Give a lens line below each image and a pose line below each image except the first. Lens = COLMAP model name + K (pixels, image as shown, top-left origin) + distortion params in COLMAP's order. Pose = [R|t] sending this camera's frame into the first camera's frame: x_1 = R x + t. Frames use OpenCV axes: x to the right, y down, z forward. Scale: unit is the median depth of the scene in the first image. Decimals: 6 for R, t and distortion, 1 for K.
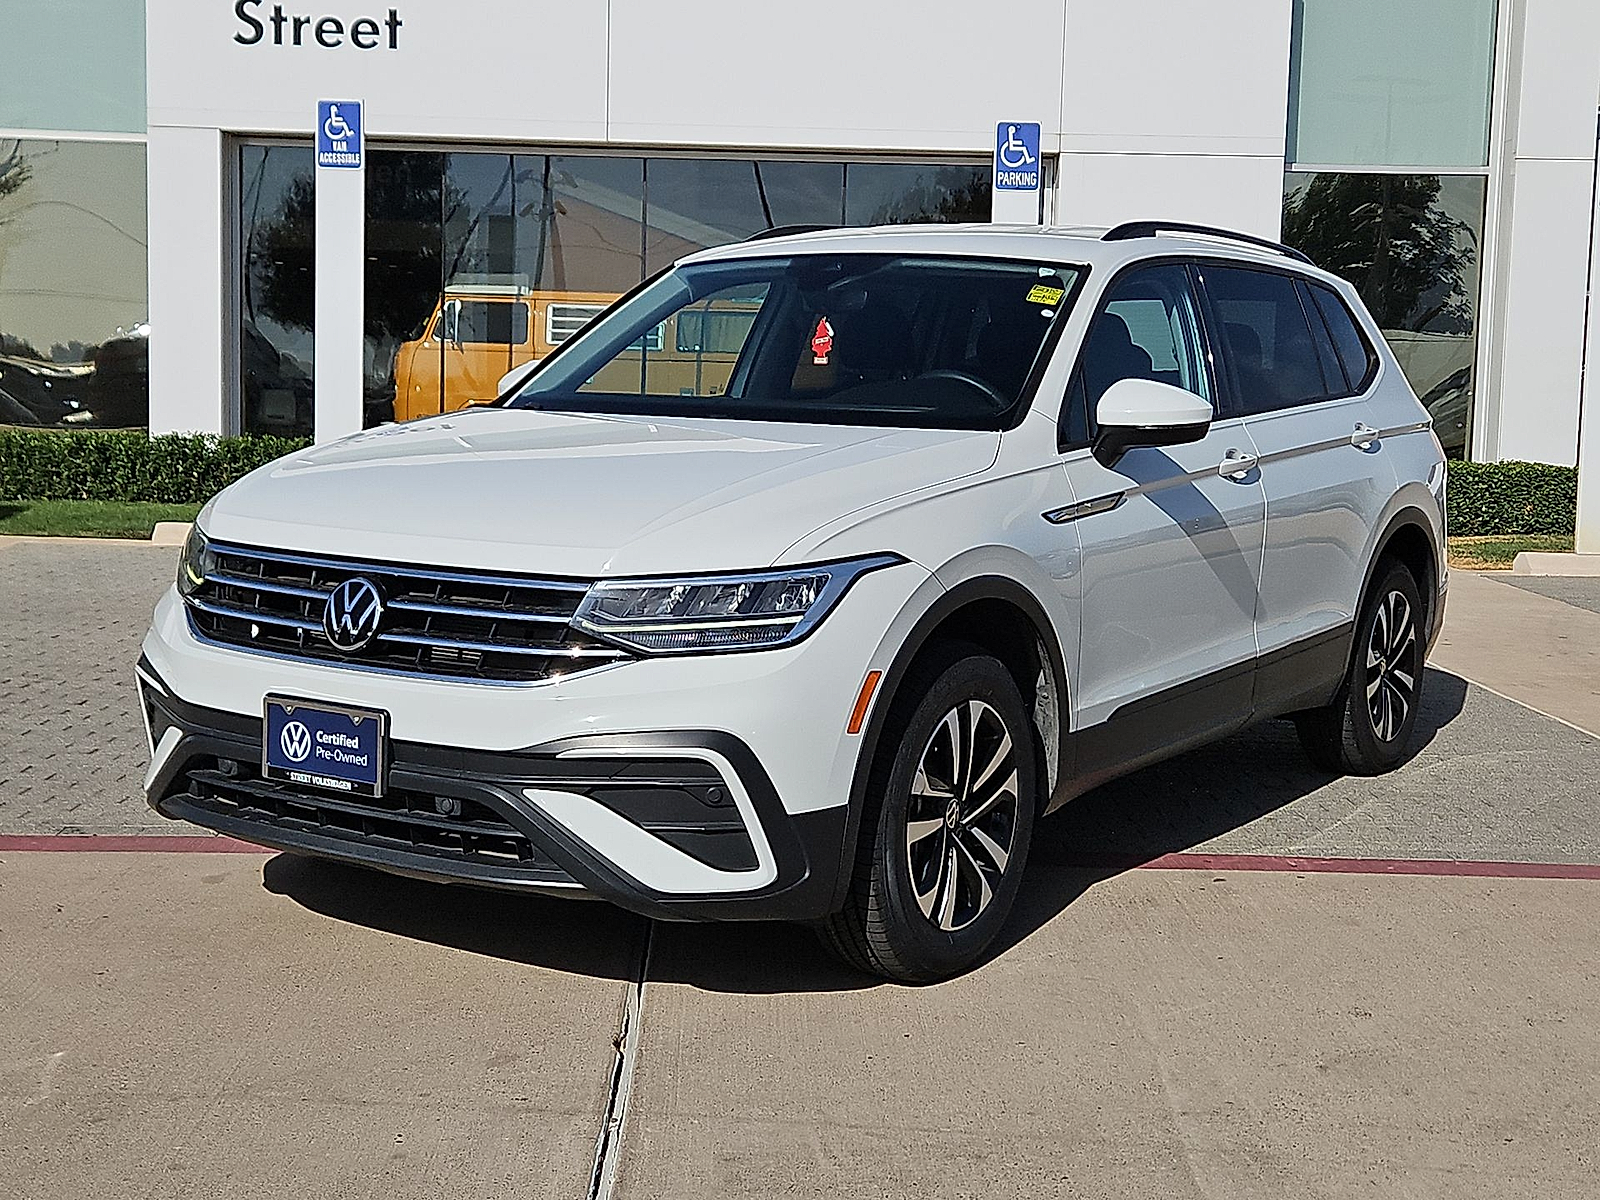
lens RADIAL K [[2151.6, 0, 753.0], [0, 2151.6, 603.6], [0, 0, 1]] dist [0.078288, 0.040219]
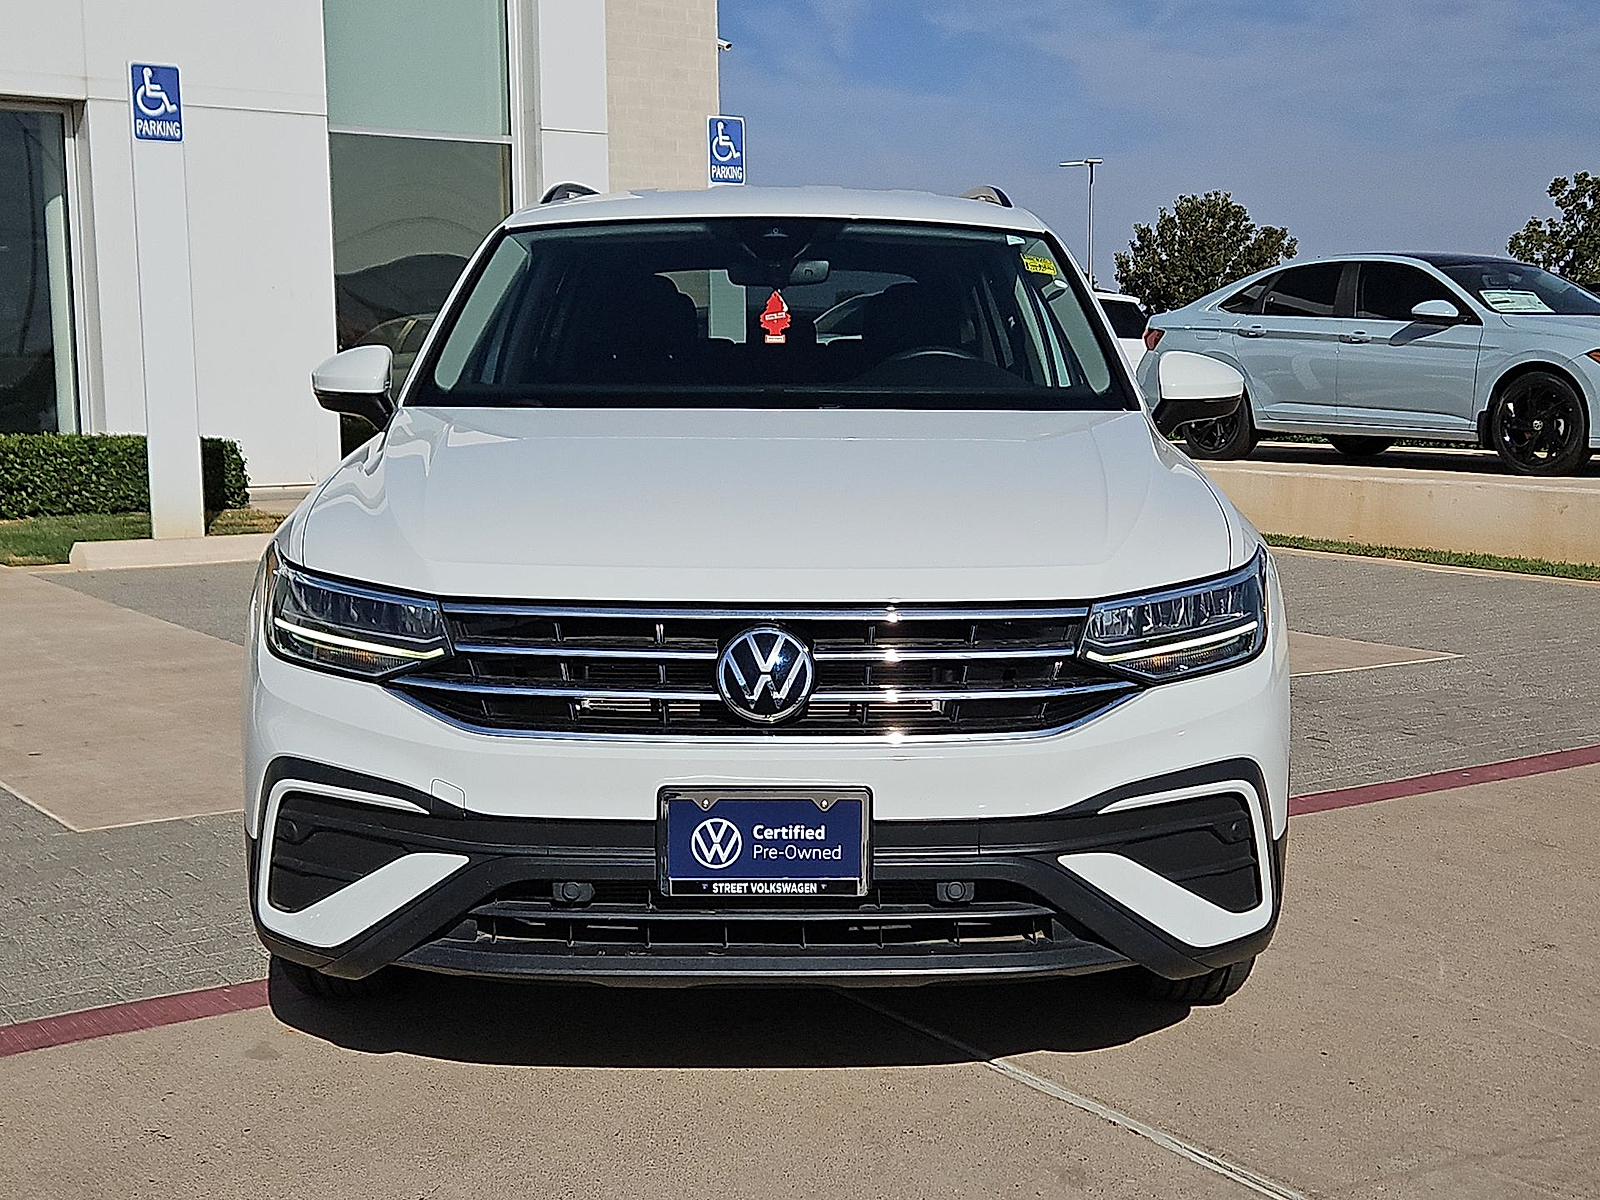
lens RADIAL K [[2151.6, 0, 753.0], [0, 2151.6, 603.6], [0, 0, 1]] dist [0.078288, 0.040219]
pose [[0.828491, -0.090409, 0.552657, -0.625069], [0.080354, 0.995862, 0.042454, -0.054775], [-0.554208, 0.009235, 0.832327, 0.343255]]
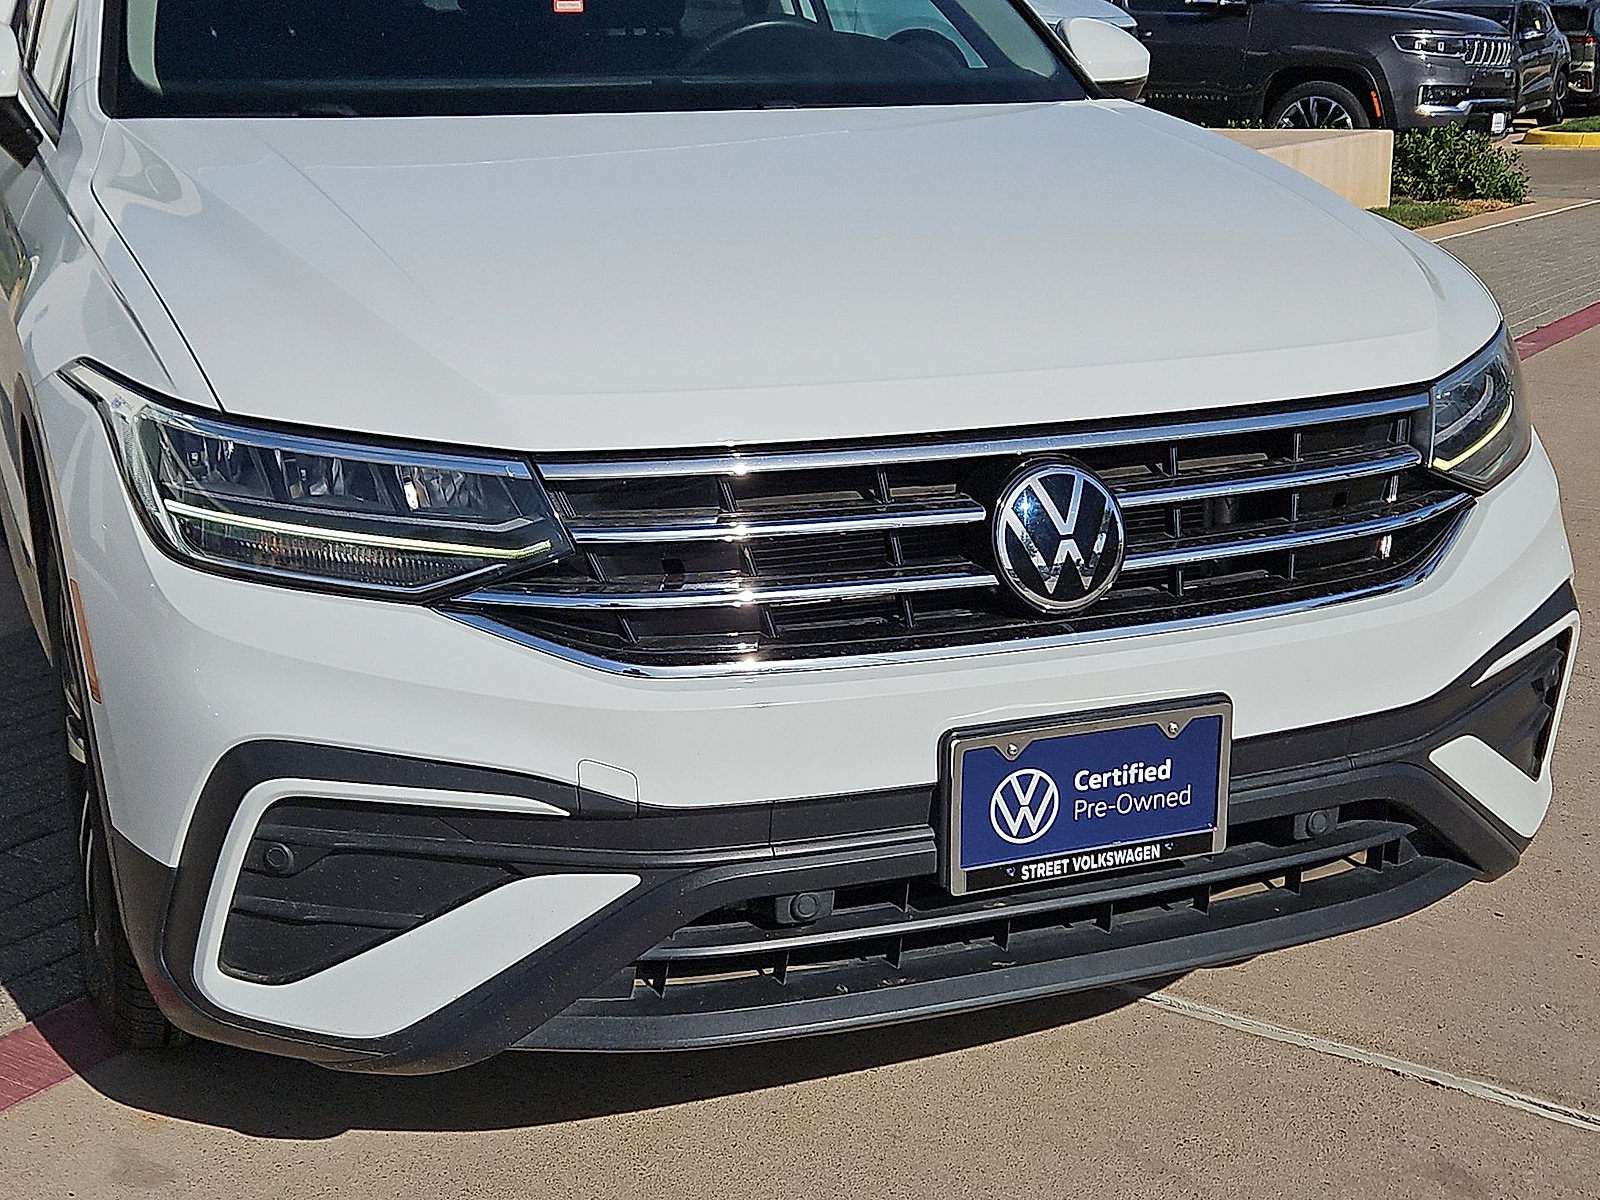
lens RADIAL K [[2151.6, 0, 753.0], [0, 2151.6, 603.6], [0, 0, 1]] dist [0.078288, 0.040219]
pose [[0.581030, -0.243696, 0.776541, -0.631518], [0.113670, 0.969067, 0.219063, -0.100606], [-0.805905, -0.039013, 0.590758, 0.755440]]
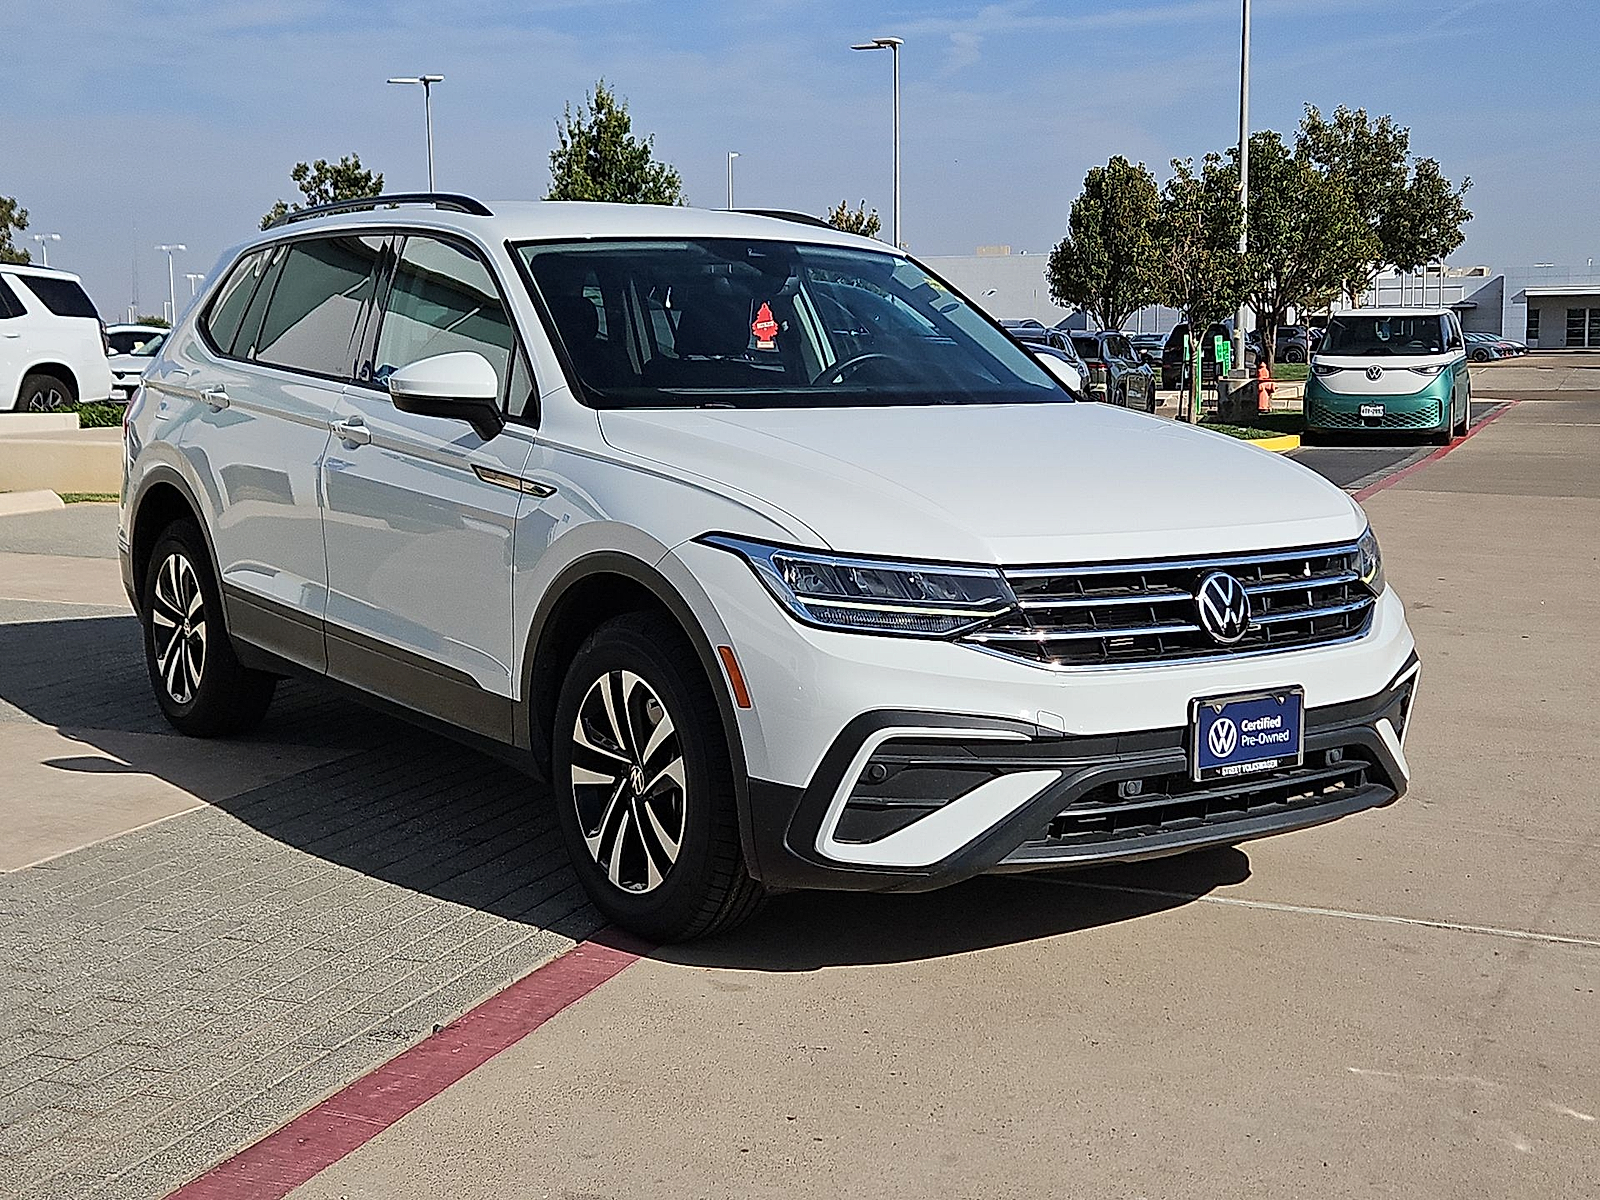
lens RADIAL K [[2256.1, 0, 772.0], [0, 2256.1, 599.0], [0, 0, 1]] dist [0.111283, -0.005056]
pose [[0.361453, -0.136490, 0.922346, -1.276388], [0.108751, 0.988647, 0.103684, -0.136550], [-0.926026, 0.062829, 0.372193, 0.794581]]
